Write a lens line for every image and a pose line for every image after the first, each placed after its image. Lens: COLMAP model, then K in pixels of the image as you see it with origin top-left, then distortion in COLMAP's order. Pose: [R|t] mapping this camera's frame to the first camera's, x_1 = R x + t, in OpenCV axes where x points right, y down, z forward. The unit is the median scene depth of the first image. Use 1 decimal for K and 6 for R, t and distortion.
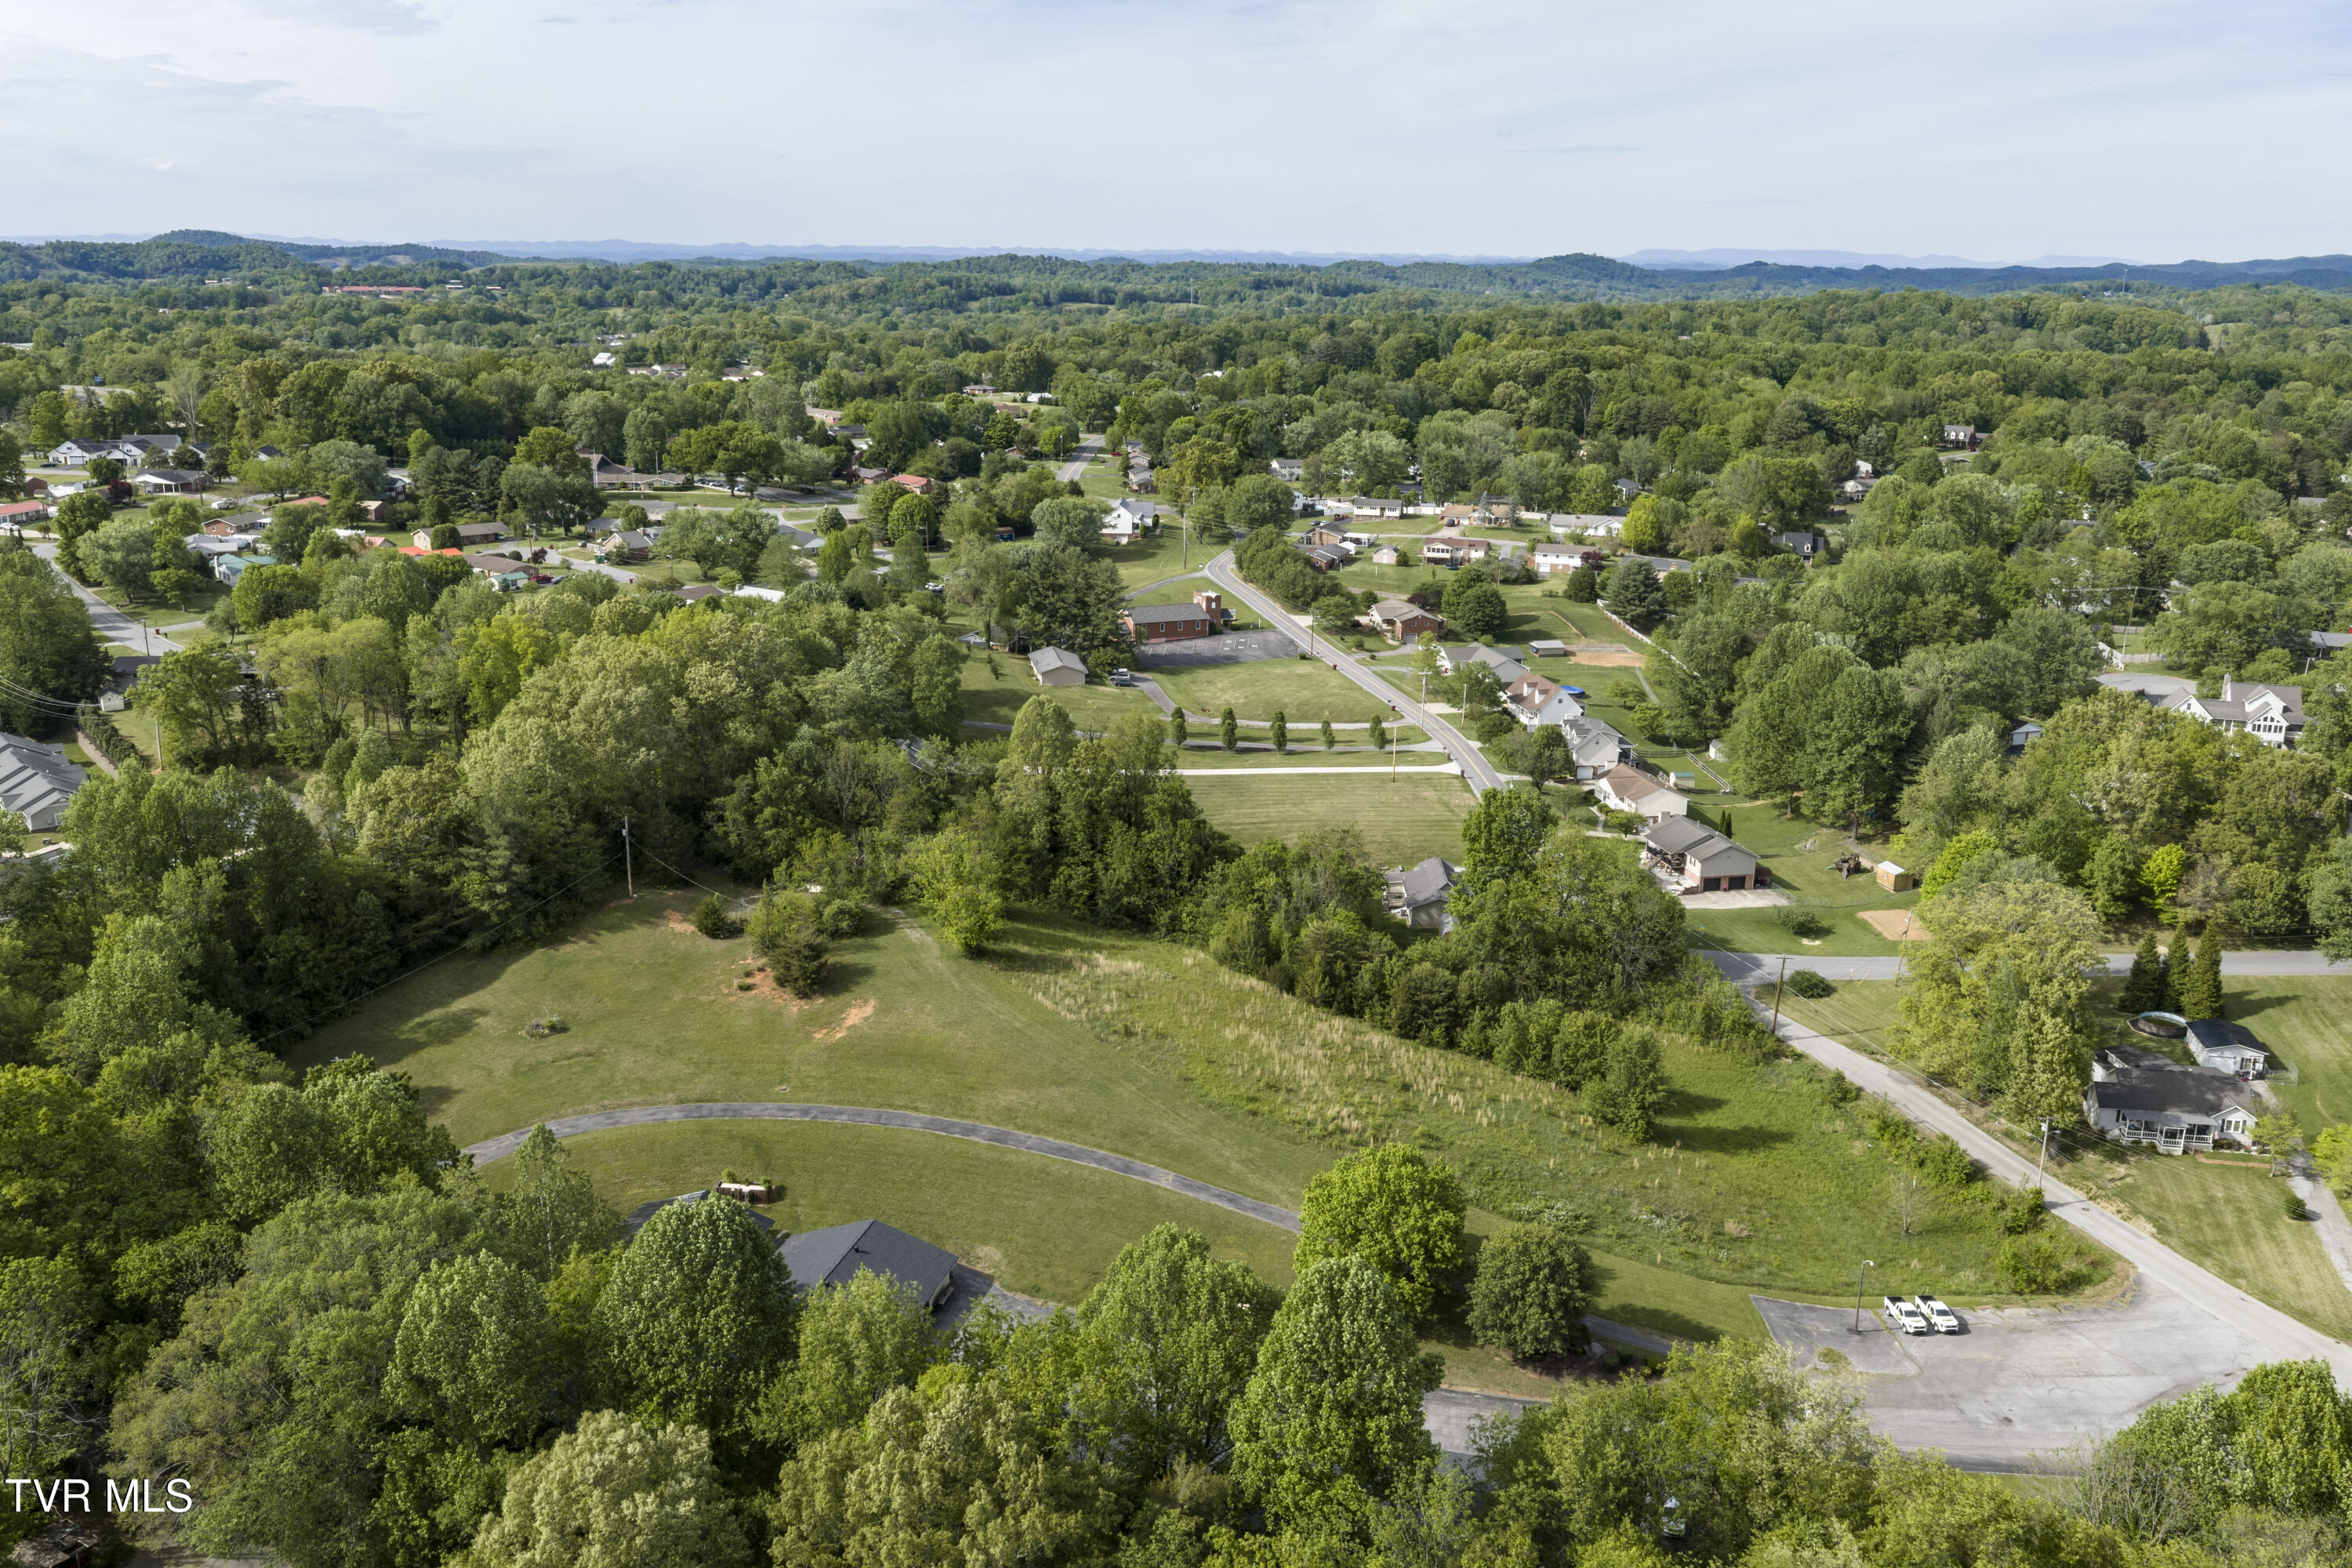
lens RADIAL K [[1944.0, 0, 1186.3], [0, 1944.0, 784.6], [0, 0, 1]] dist [0.018372, -0.027356]
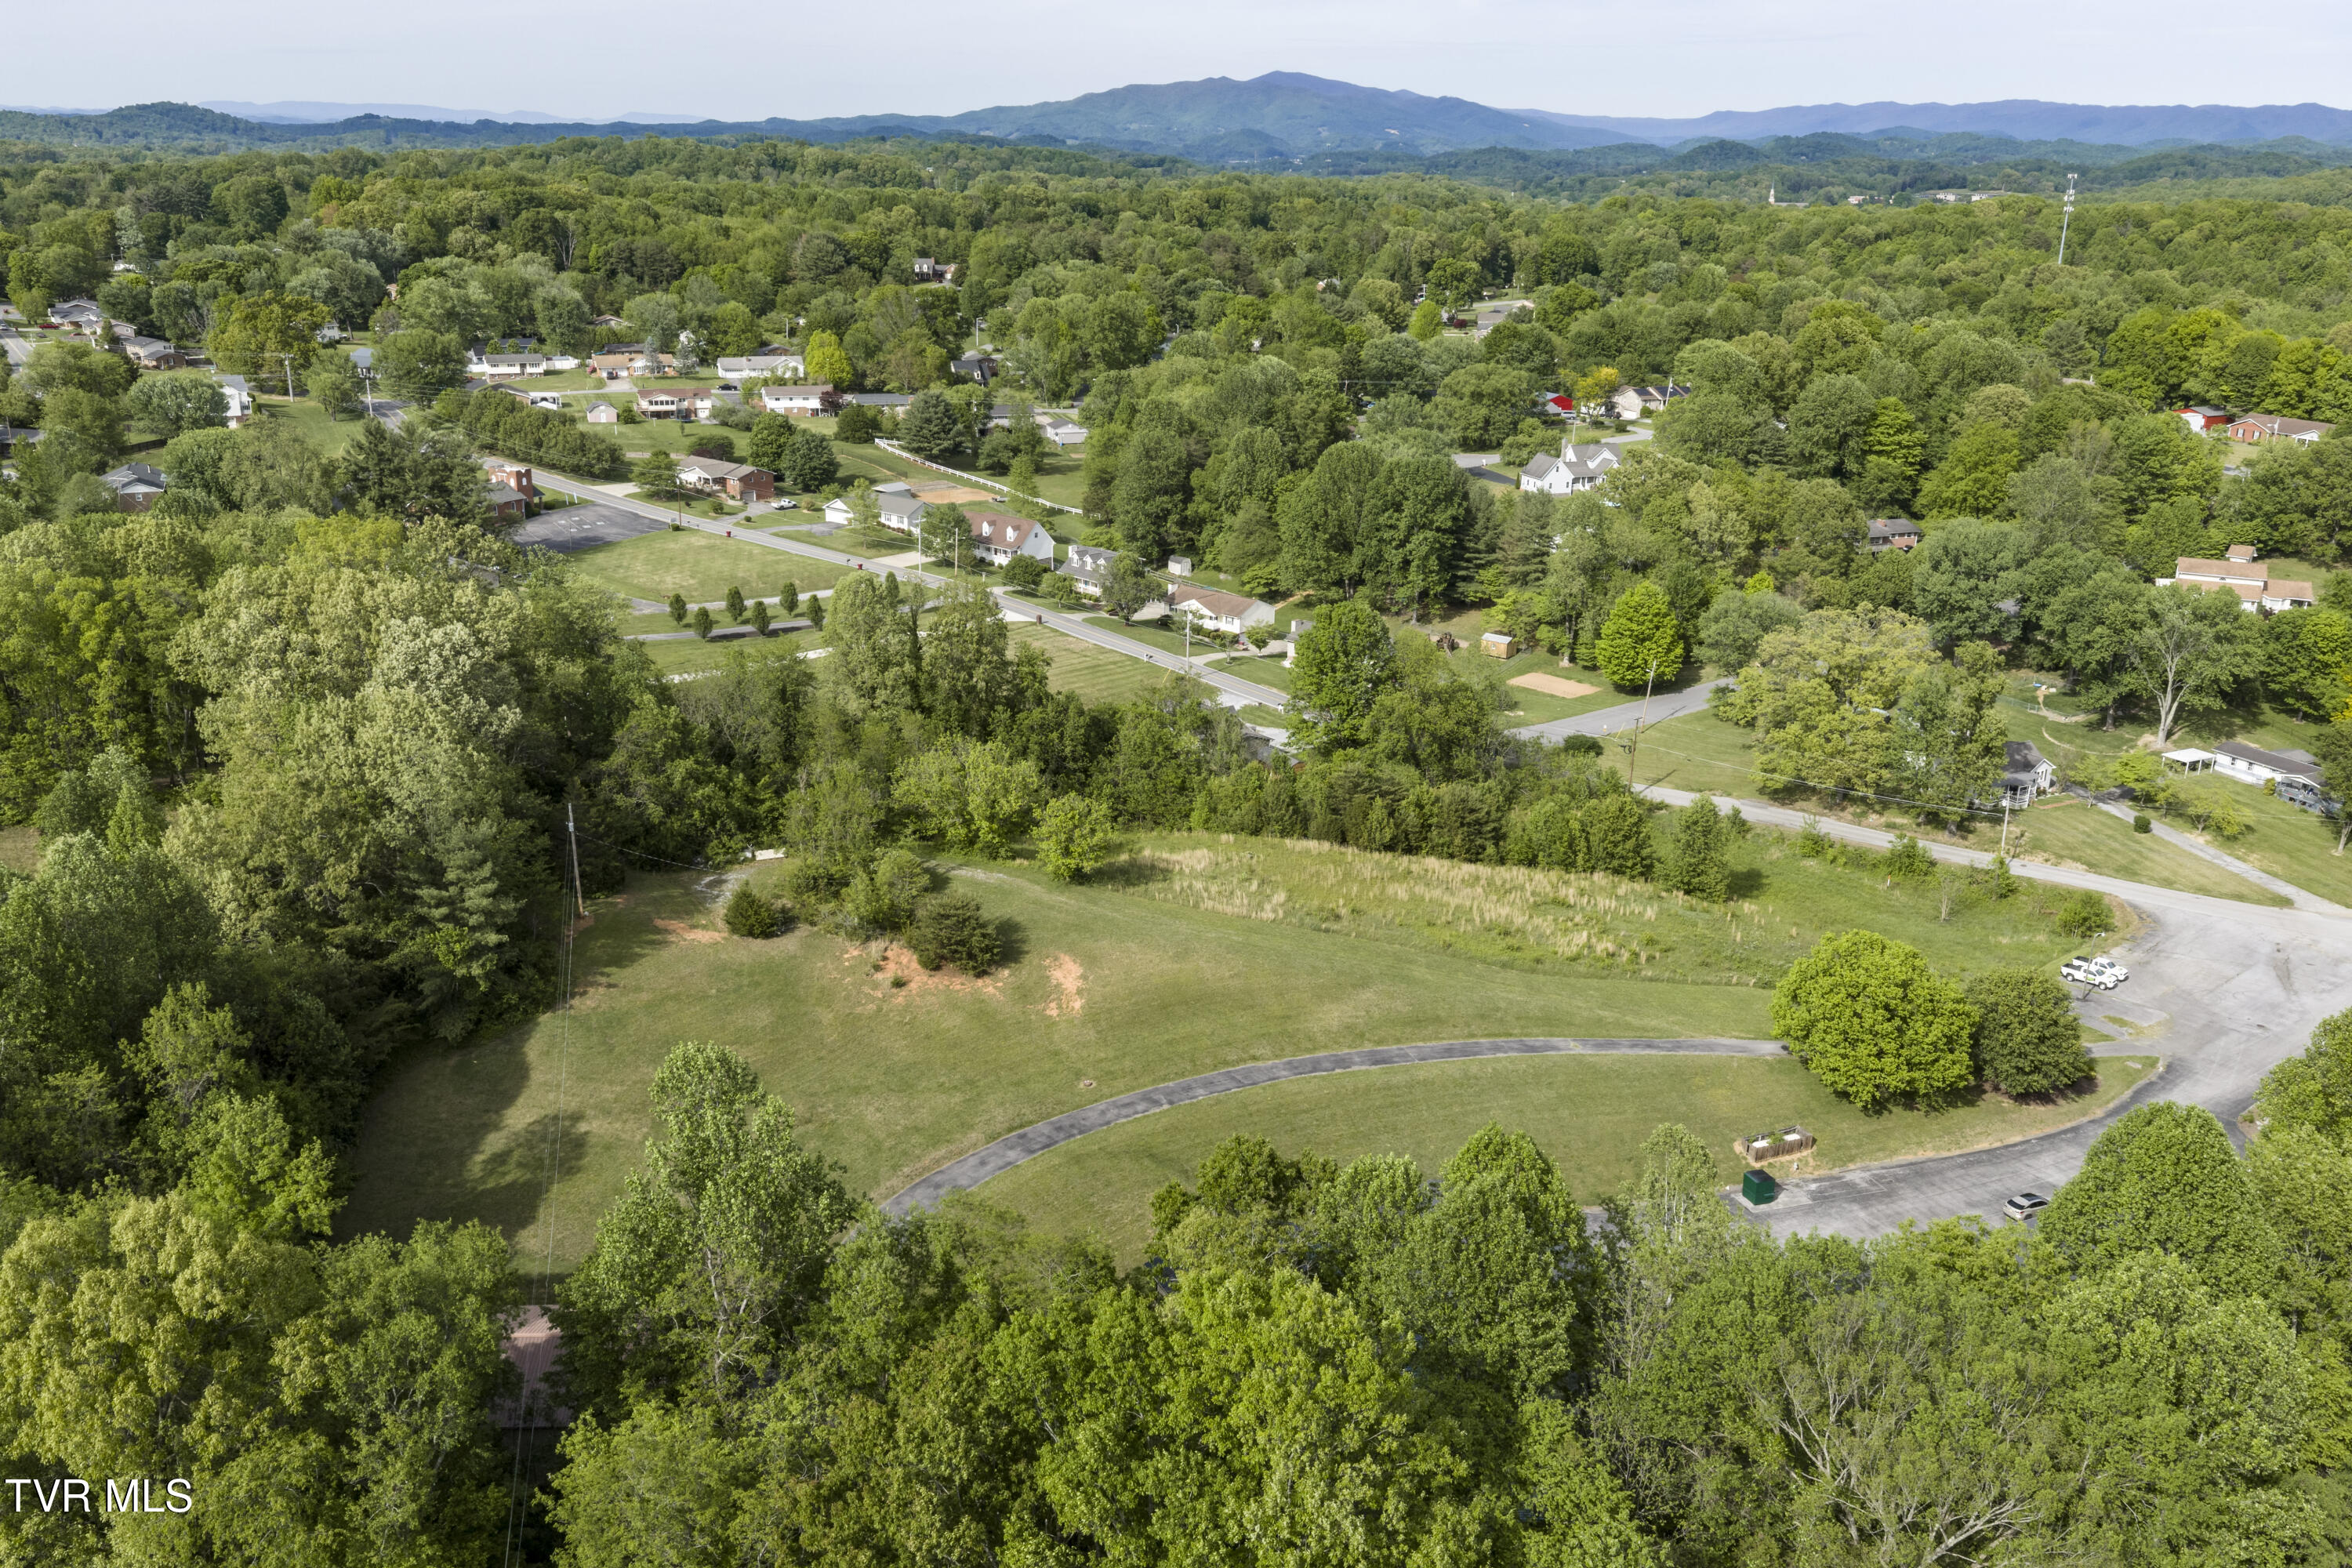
lens RADIAL K [[1944.0, 0, 1186.3], [0, 1944.0, 784.6], [0, 0, 1]] dist [0.018372, -0.027356]
pose [[0.780835, -0.194683, 0.593629, -0.222253], [0.154579, 0.980866, 0.118352, -0.015989], [-0.605312, -0.000651, 0.795988, 0.133267]]
